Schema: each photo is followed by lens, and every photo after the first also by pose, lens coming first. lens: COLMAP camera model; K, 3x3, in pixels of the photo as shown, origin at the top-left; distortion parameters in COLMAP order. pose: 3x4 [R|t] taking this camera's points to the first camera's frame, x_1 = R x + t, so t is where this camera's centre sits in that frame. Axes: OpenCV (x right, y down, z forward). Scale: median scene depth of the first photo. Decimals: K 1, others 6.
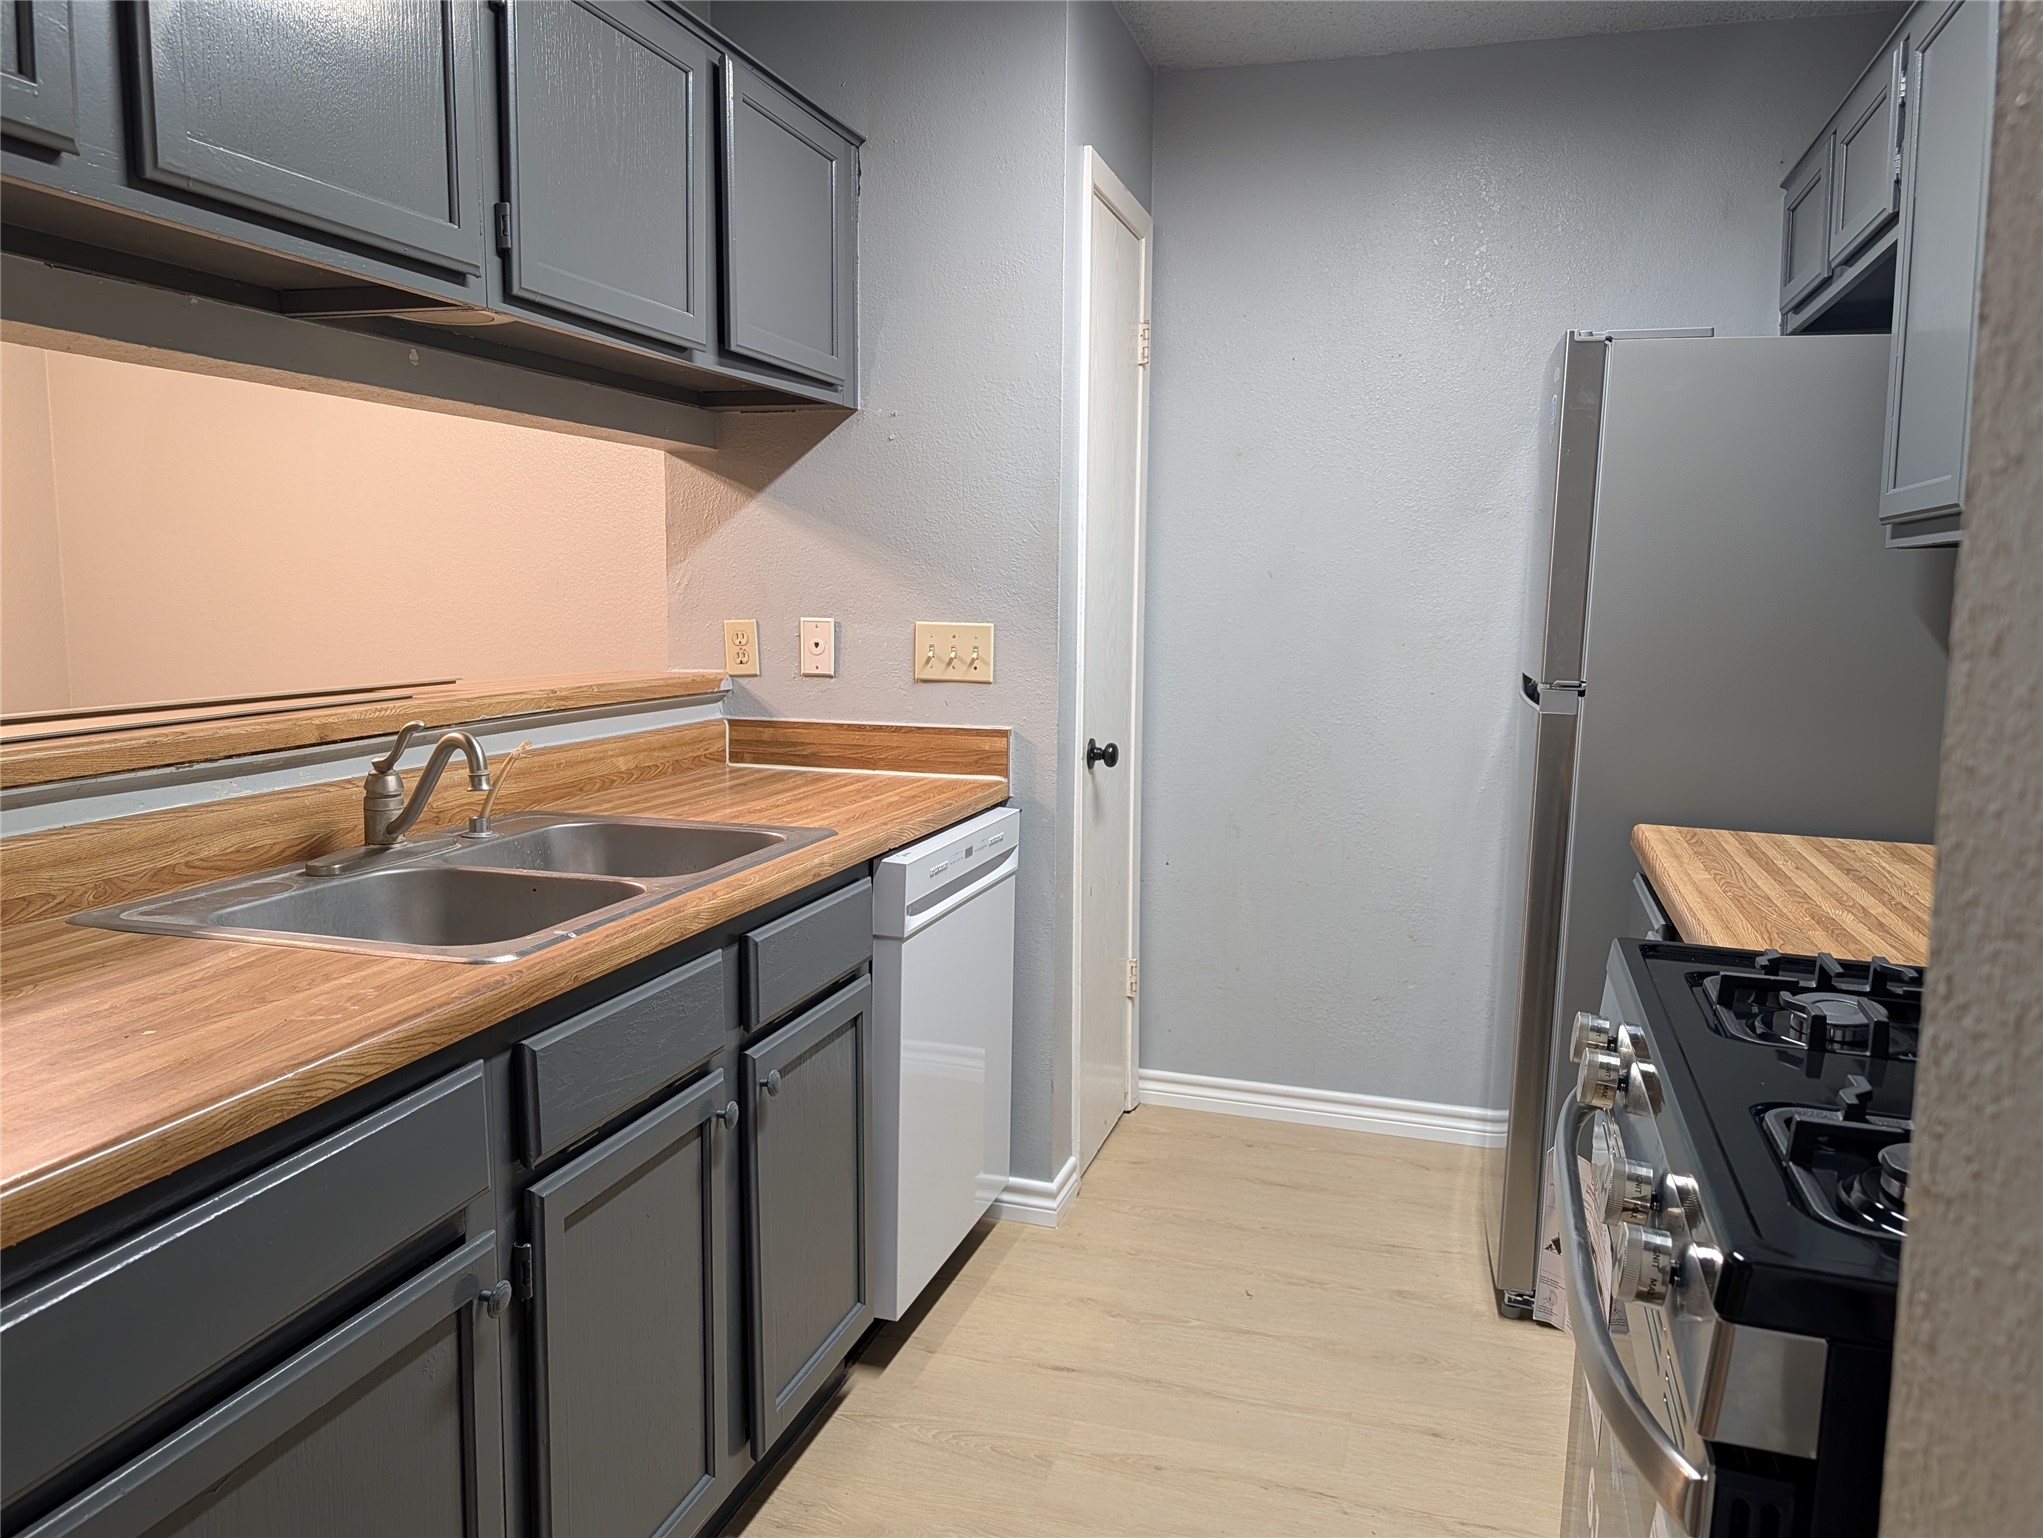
lens RADIAL K [[1489.1, 0, 1012.0], [0, 1489.1, 777.1], [0, 0, 1]] dist [0.024016, -0.019902]
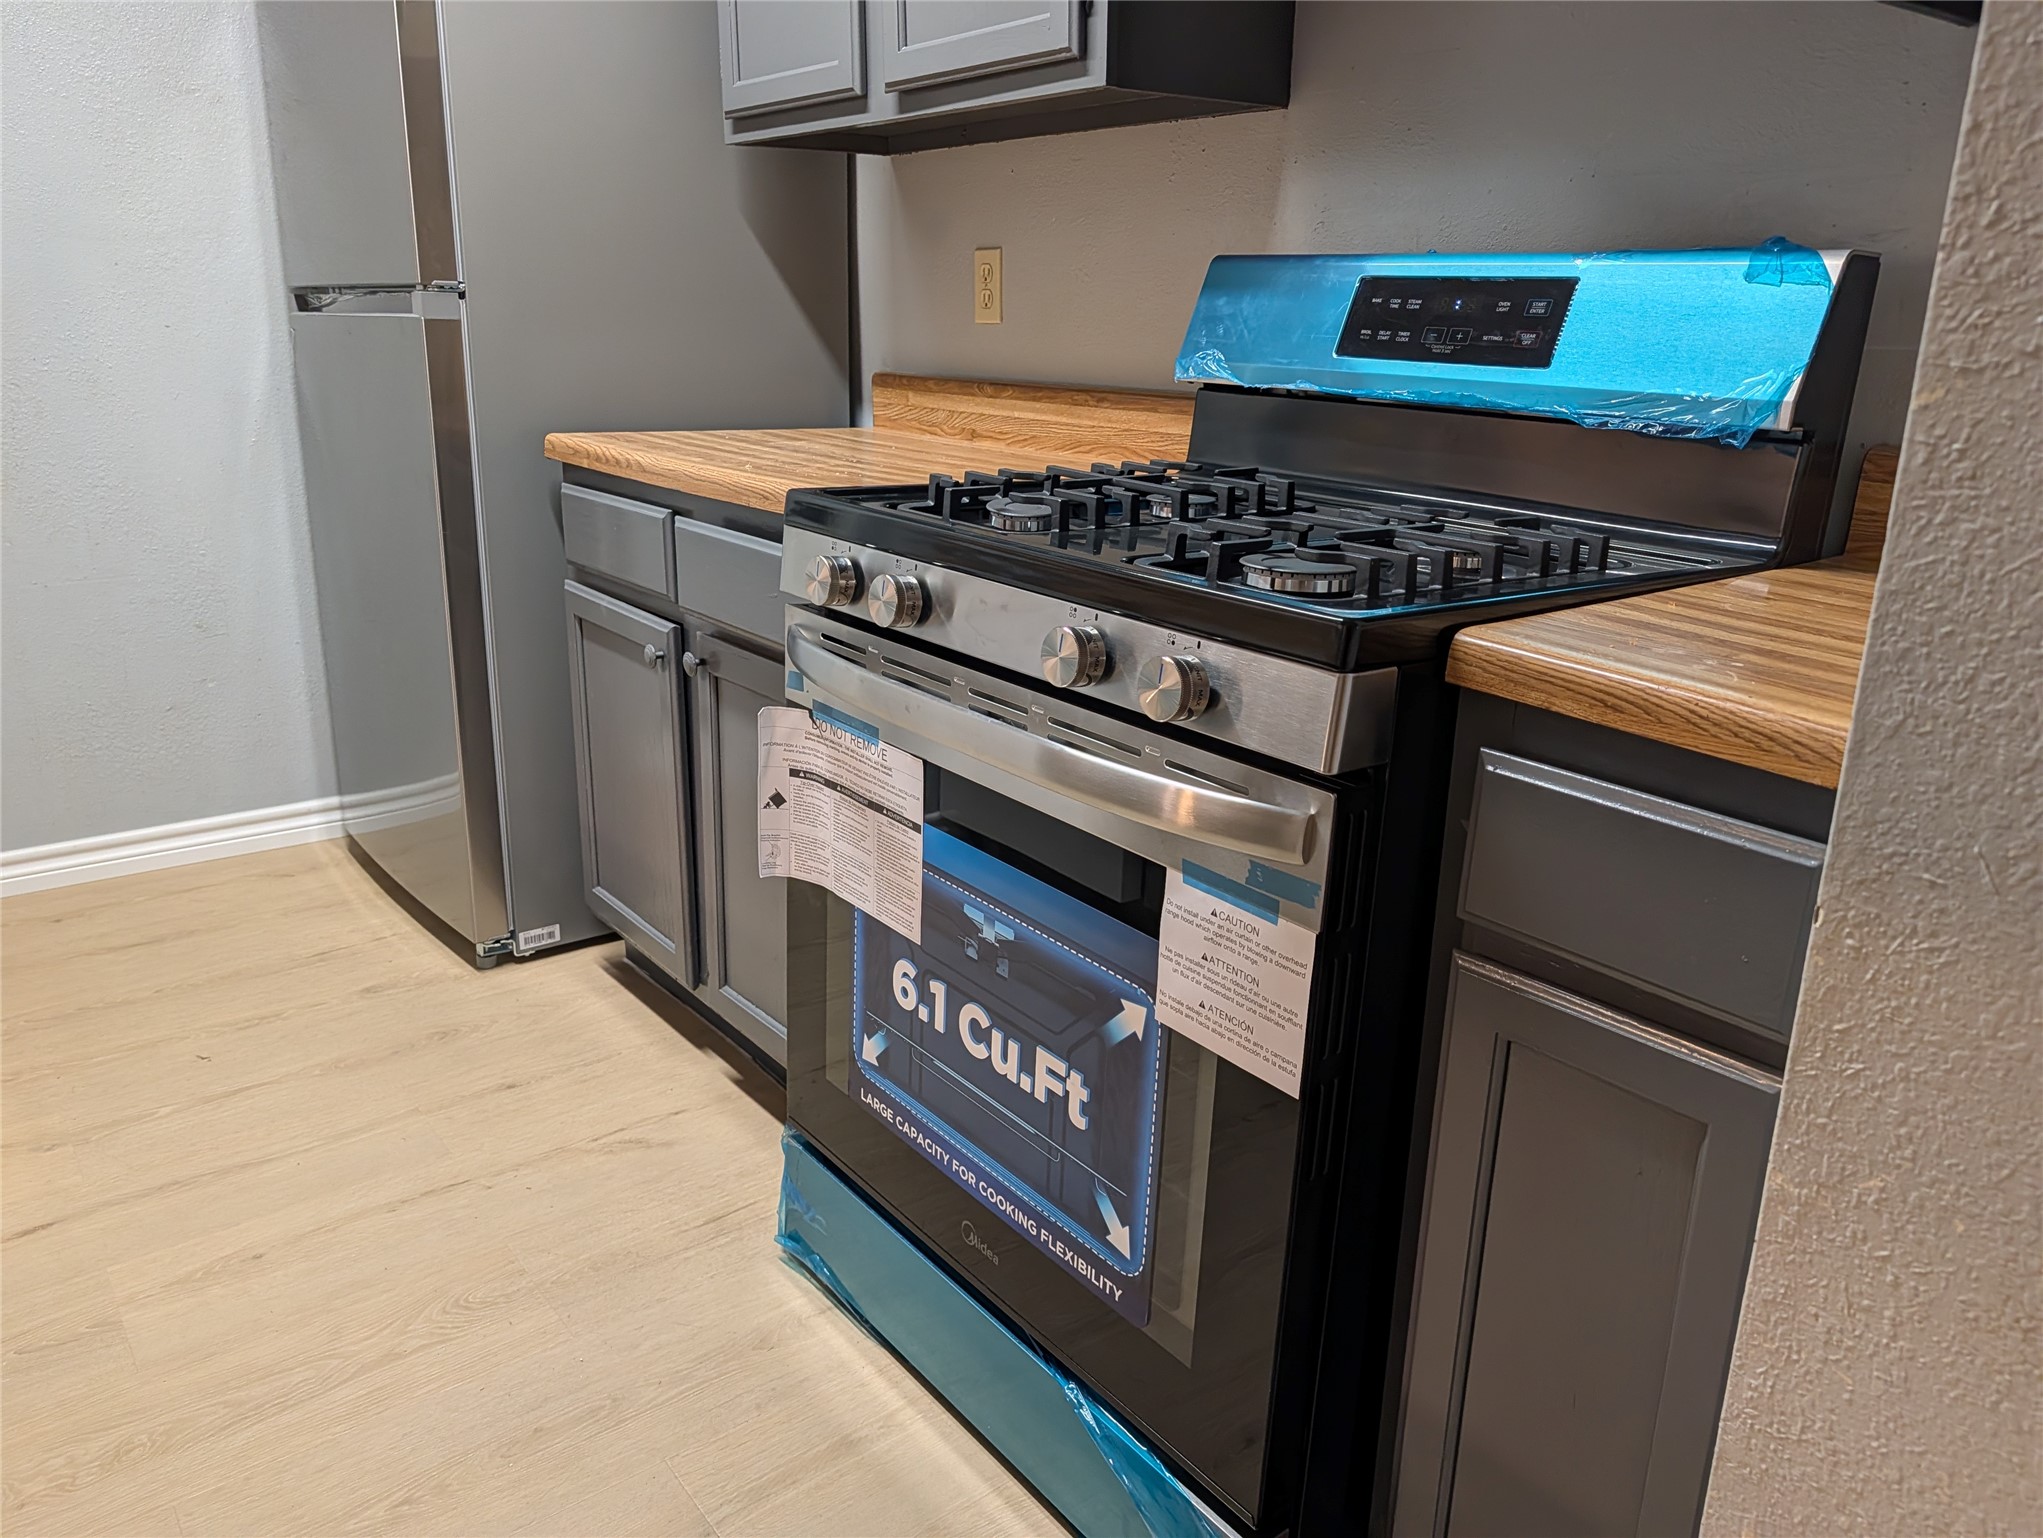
lens RADIAL K [[1489.1, 0, 1027.4], [0, 1489.1, 771.0], [0, 0, 1]] dist [0.024016, -0.019902]
pose [[0.566277, -0.250446, 0.785243, -0.218218], [0.098124, 0.966426, 0.237470, 0.042268], [-0.818353, -0.057423, 0.571840, 0.172255]]
